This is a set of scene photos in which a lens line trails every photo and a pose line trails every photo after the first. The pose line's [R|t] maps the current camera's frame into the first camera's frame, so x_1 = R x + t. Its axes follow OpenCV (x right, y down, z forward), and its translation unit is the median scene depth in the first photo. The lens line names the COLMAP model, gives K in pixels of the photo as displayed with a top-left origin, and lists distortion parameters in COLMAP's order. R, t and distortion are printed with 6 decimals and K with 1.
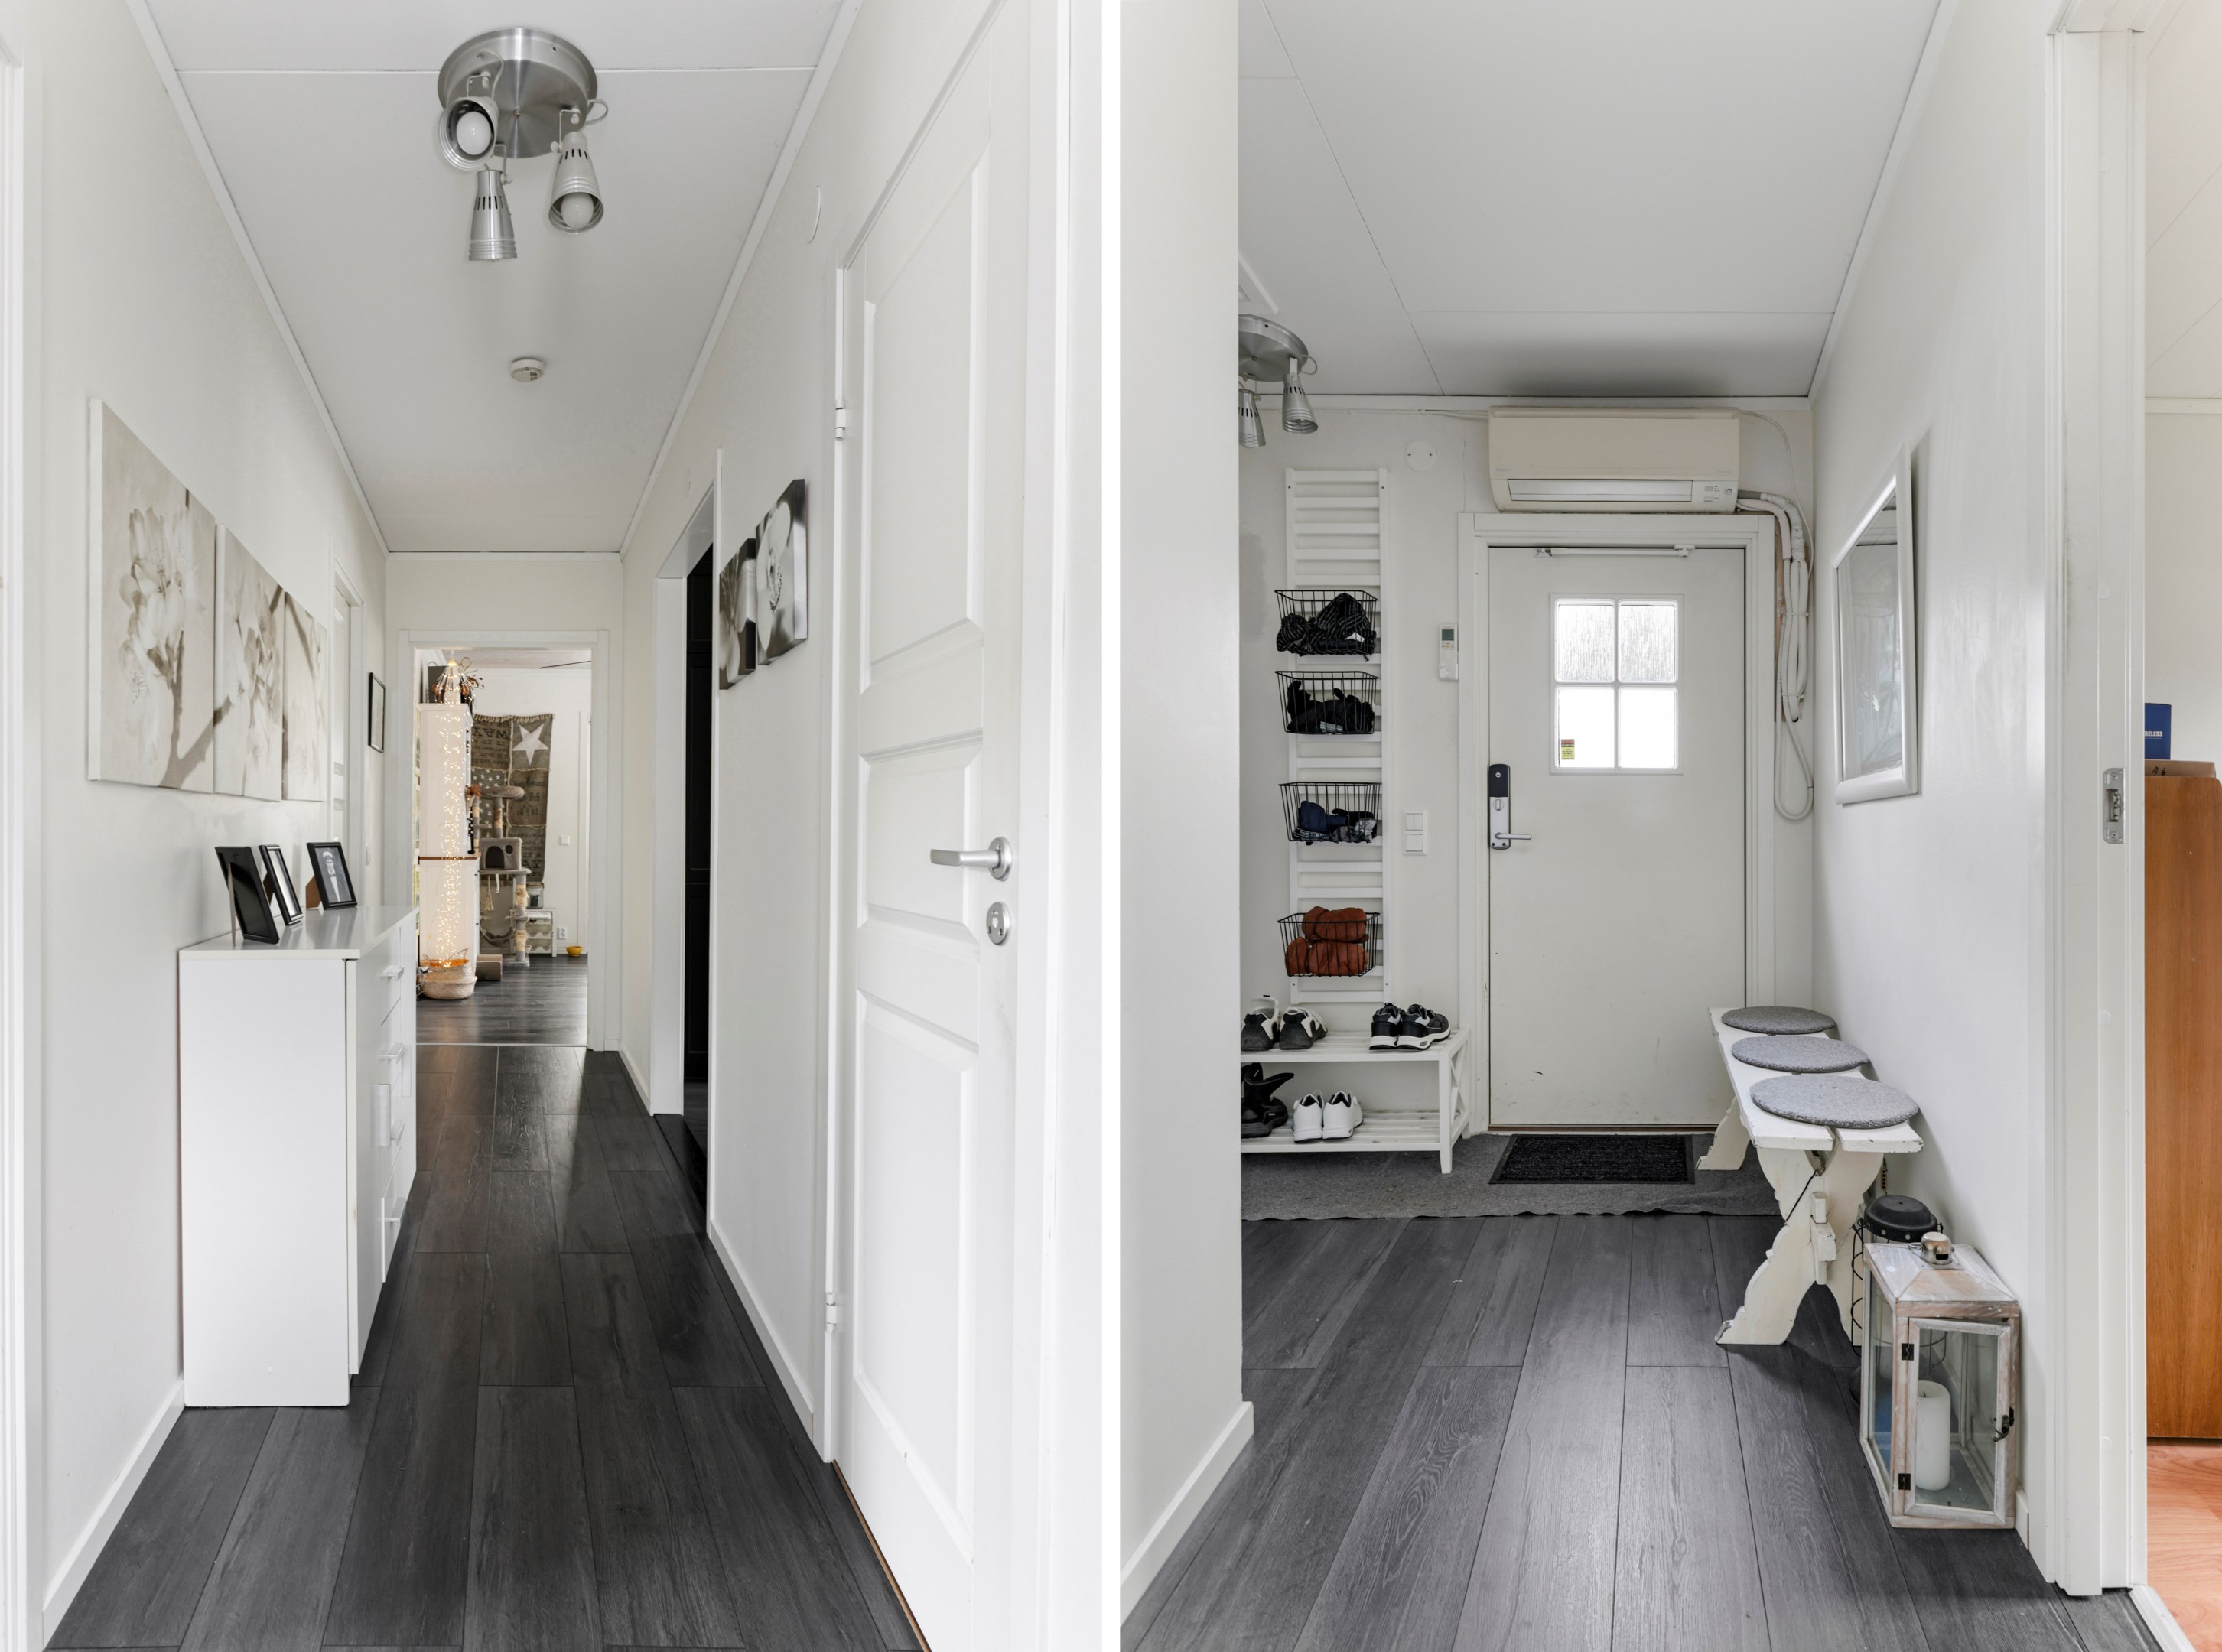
lens RADIAL K [[2223.1, 0, 1115.6], [0, 2223.1, 835.7], [0, 0, 1]] dist [-0.021257, 0.000000]
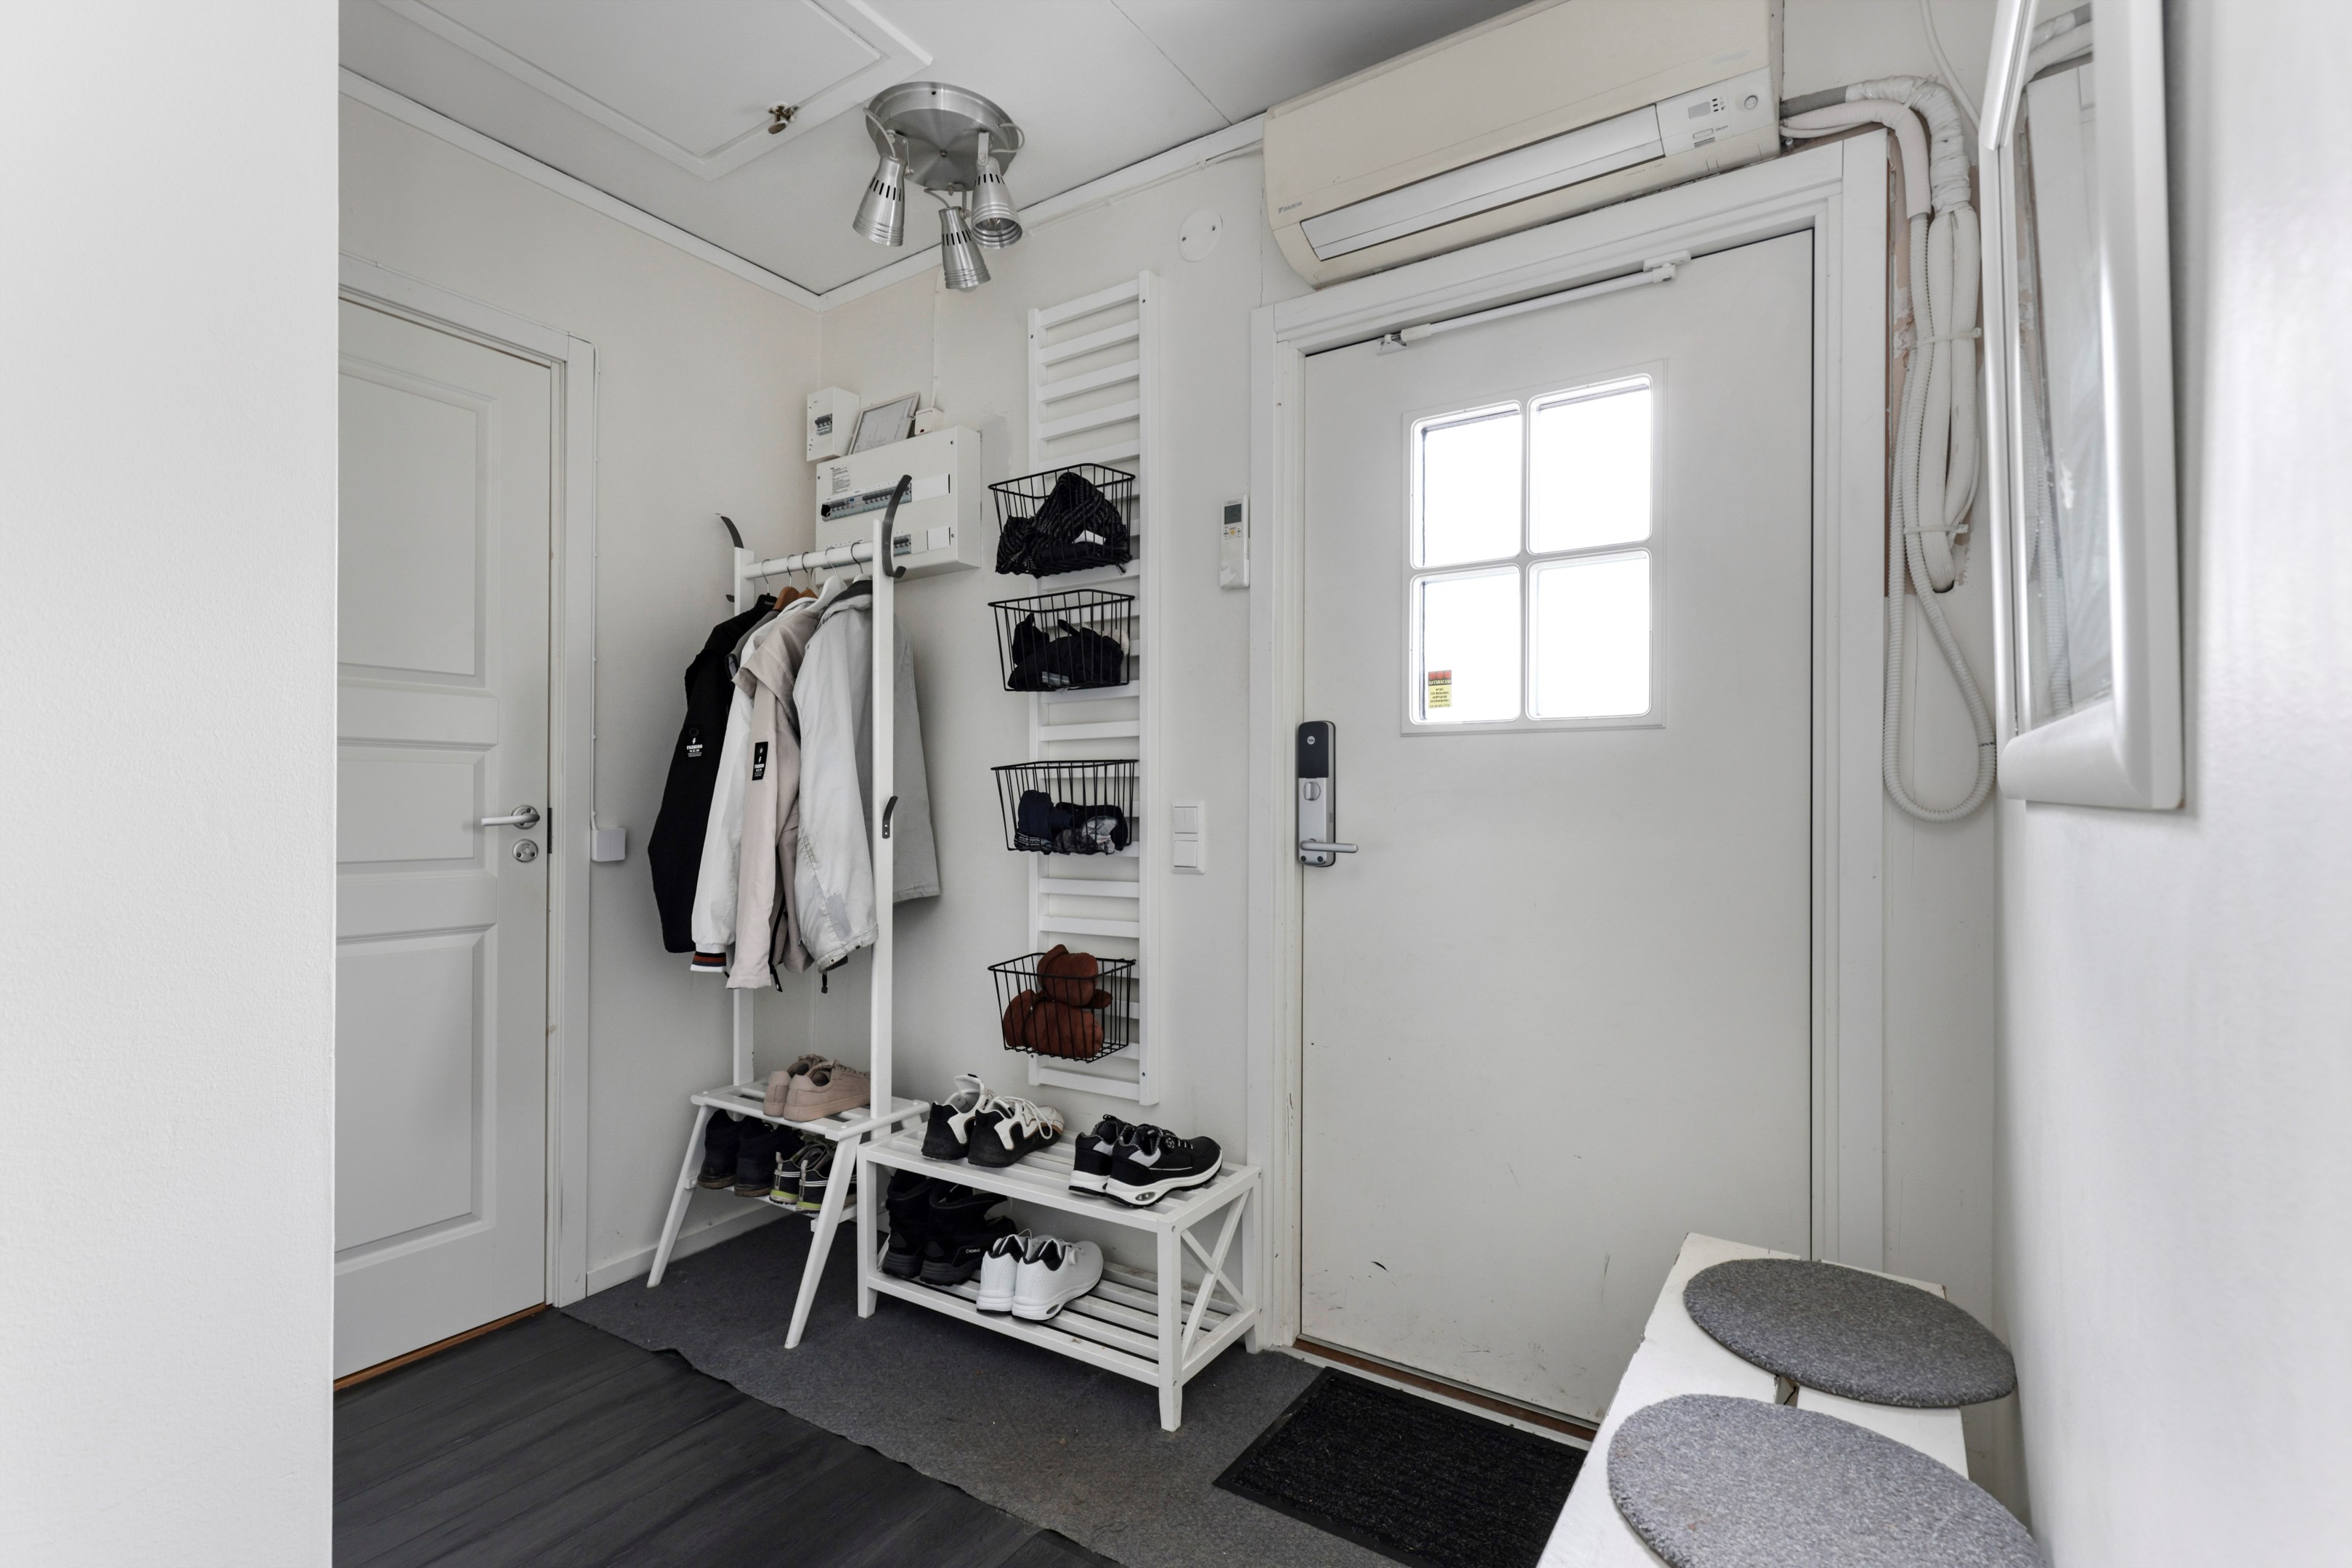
lens RADIAL K [[1060.4, 0, 1162.2], [0, 1060.4, 771.9], [0, 0, 1]] dist [0.005025, -0.000157]
pose [[0.826888, -0.018133, -0.562075, 0.298859], [0.036822, 0.999081, 0.021939, -0.026804], [0.561160, -0.038838, 0.826795, 0.750123]]
